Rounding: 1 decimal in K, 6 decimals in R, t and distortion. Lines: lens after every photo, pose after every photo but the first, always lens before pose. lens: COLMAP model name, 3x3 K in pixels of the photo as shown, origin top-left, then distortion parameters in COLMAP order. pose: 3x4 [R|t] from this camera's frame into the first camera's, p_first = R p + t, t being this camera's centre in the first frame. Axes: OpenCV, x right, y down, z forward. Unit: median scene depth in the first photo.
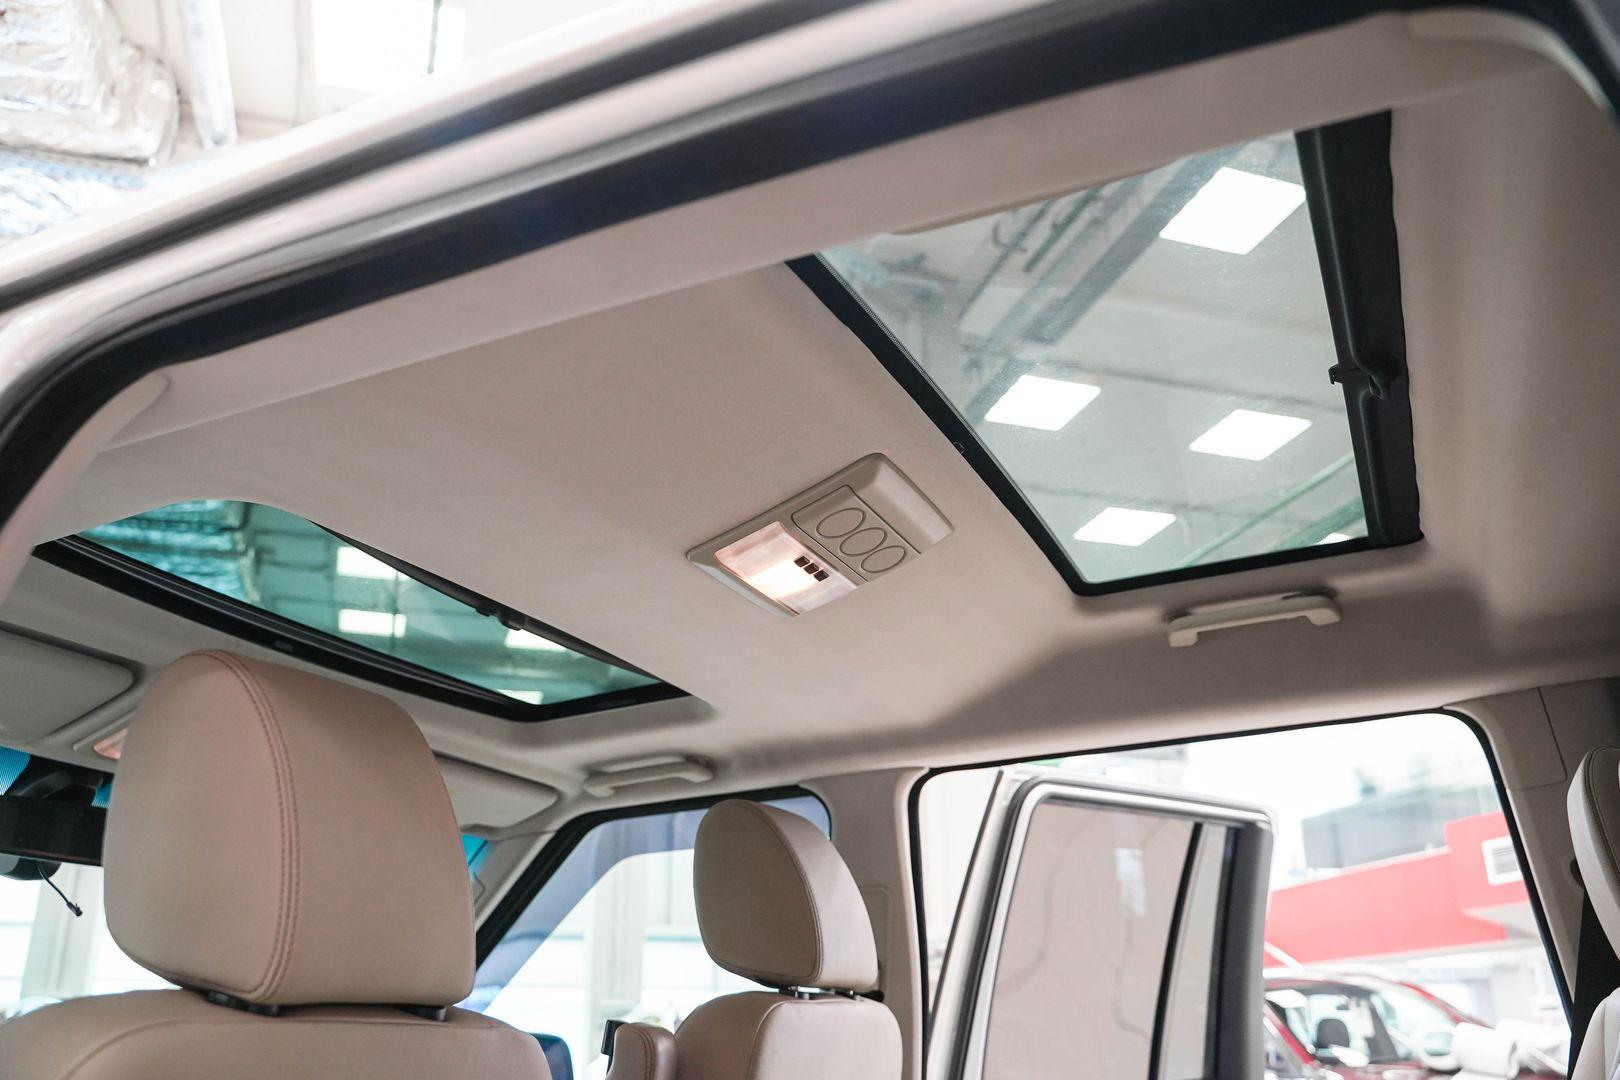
lens RADIAL K [[1366.7, 0, 810.0], [0, 1366.7, 540.0], [0, 0, 1]] dist [-0.105668, 0.079298]
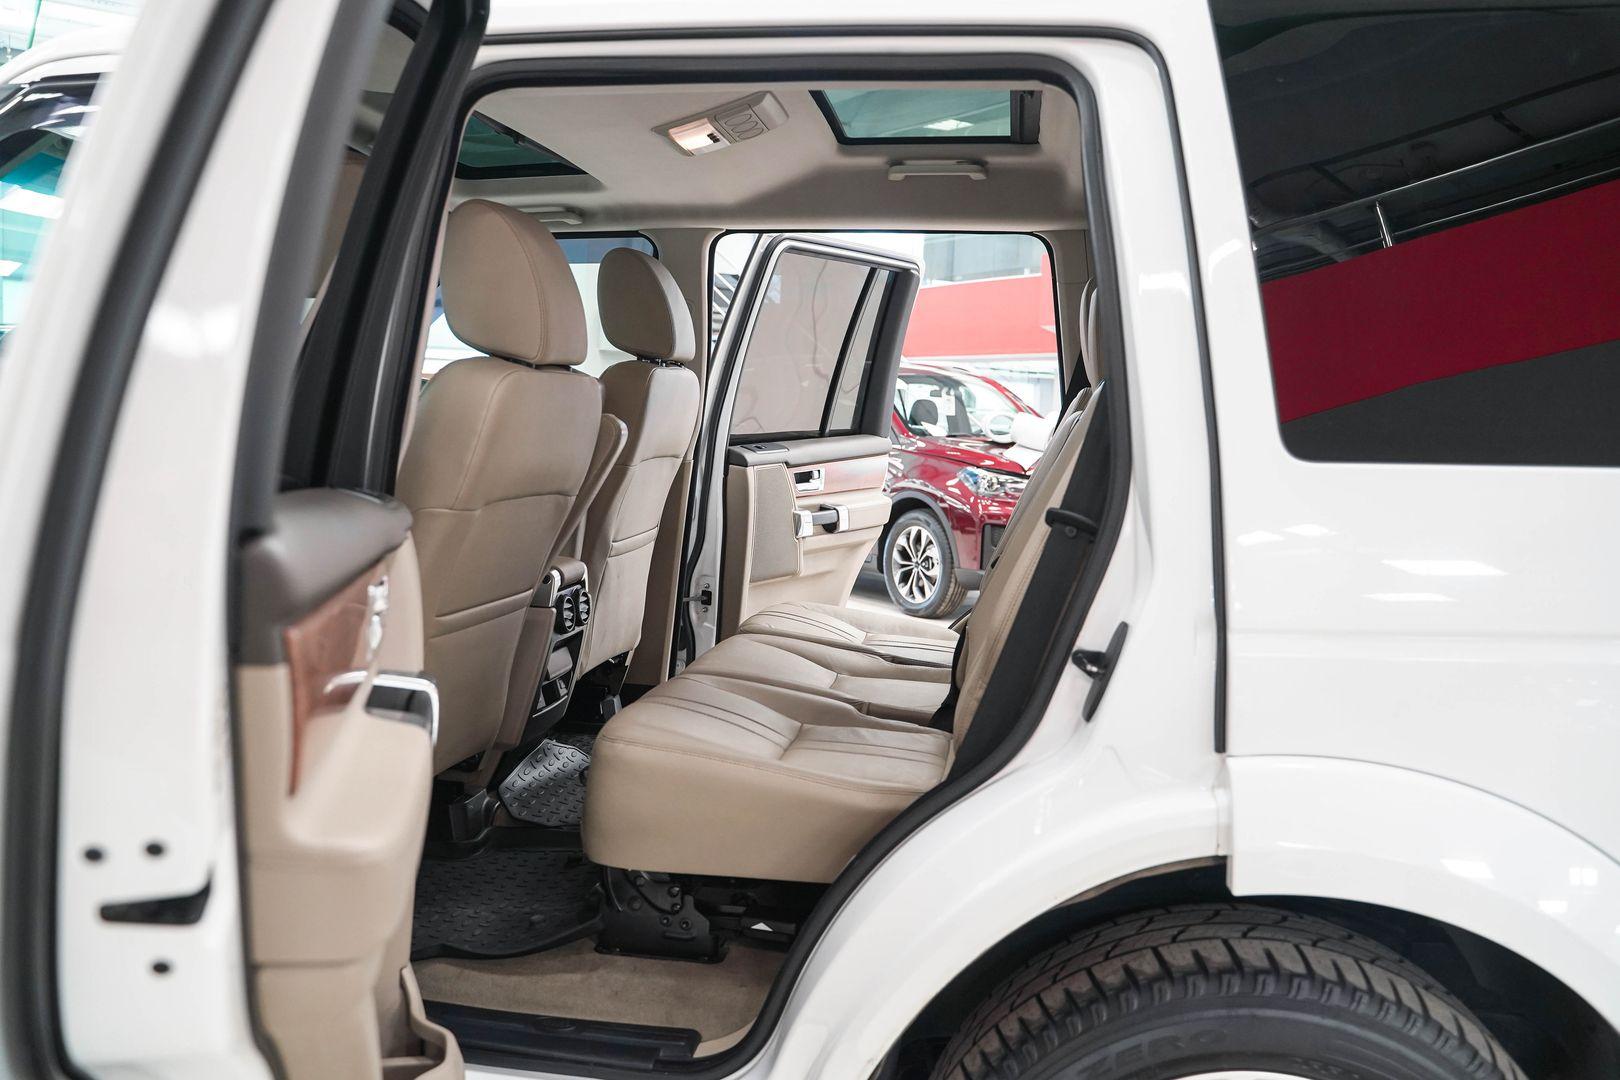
lens RADIAL K [[1366.7, 0, 810.0], [0, 1366.7, 540.0], [0, 0, 1]] dist [-0.105668, 0.079298]
pose [[0.961478, 0.023391, 0.273884, -0.189281], [-0.141587, 0.896174, 0.420506, -0.146128], [-0.235611, -0.443086, 0.864964, -0.428989]]
